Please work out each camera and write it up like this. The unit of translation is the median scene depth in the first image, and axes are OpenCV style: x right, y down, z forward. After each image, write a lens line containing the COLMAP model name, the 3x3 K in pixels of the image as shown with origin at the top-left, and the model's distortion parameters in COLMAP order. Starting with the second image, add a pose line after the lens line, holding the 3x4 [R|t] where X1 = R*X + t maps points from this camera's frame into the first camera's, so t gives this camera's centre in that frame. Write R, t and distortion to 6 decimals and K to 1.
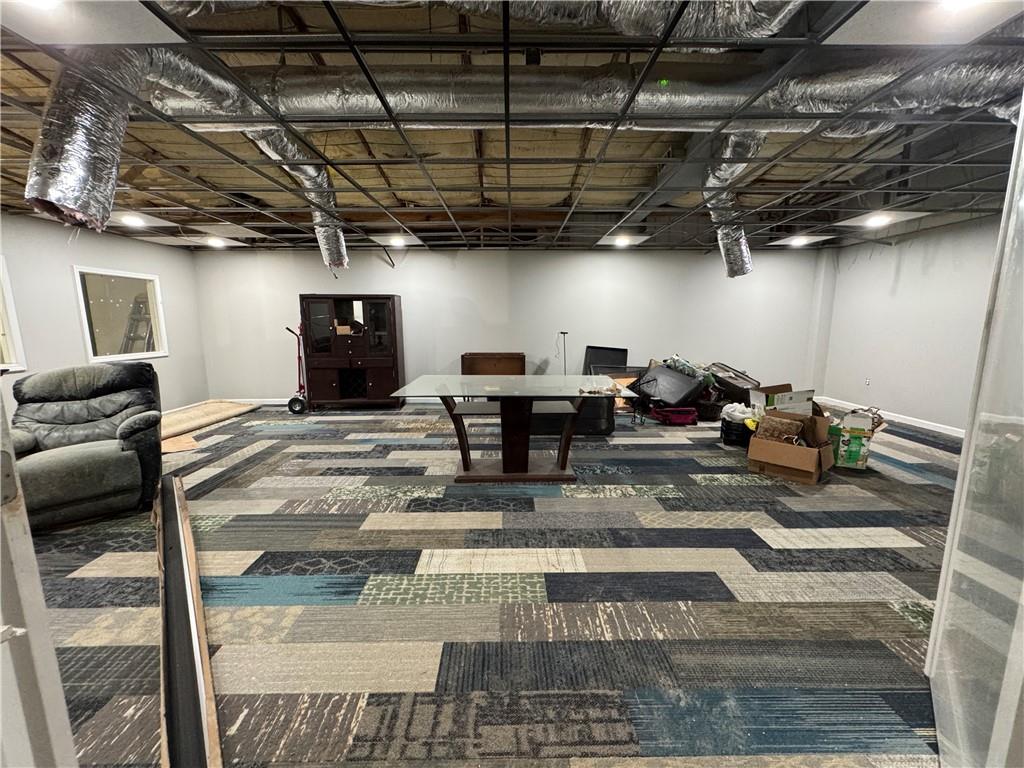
lens RADIAL K [[407.3, 0, 511.9], [0, 407.3, 381.2], [0, 0, 1]] dist [-0.002381, 0.000715]
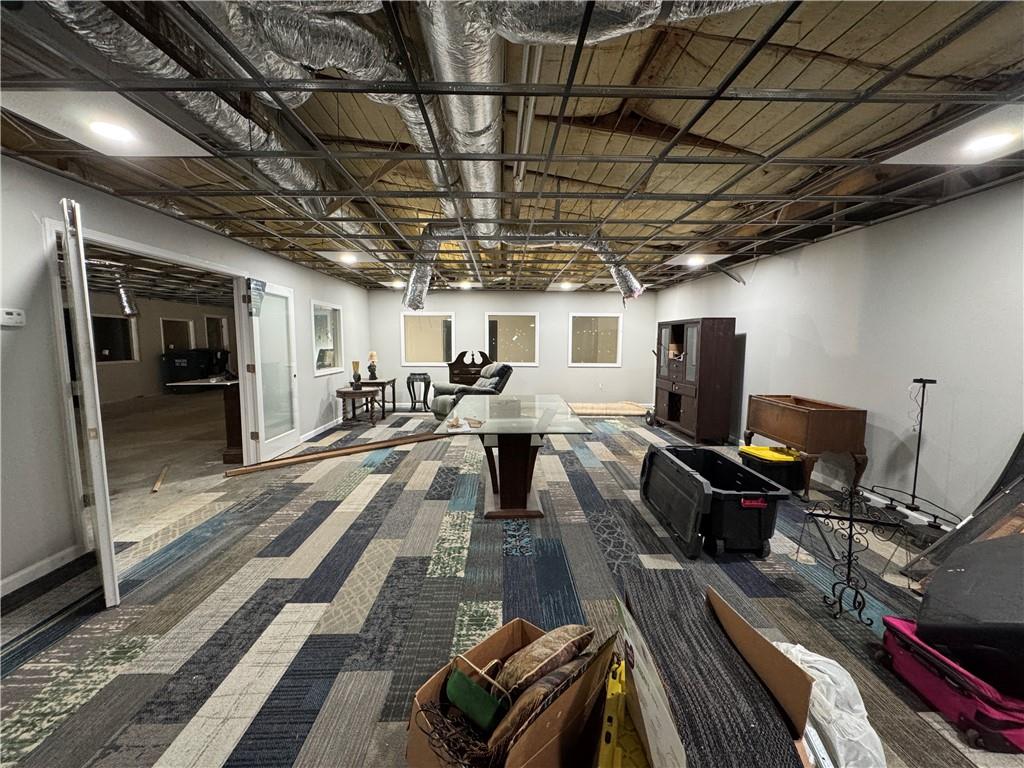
lens RADIAL K [[407.3, 0, 510.6], [0, 407.3, 384.0], [0, 0, 1]] dist [-0.002381, 0.000715]
pose [[0.008028, 0.110492, -0.993845, 1.470291], [-0.153892, 0.982173, 0.107951, -0.238692], [0.988055, 0.152079, 0.024888, 1.374693]]
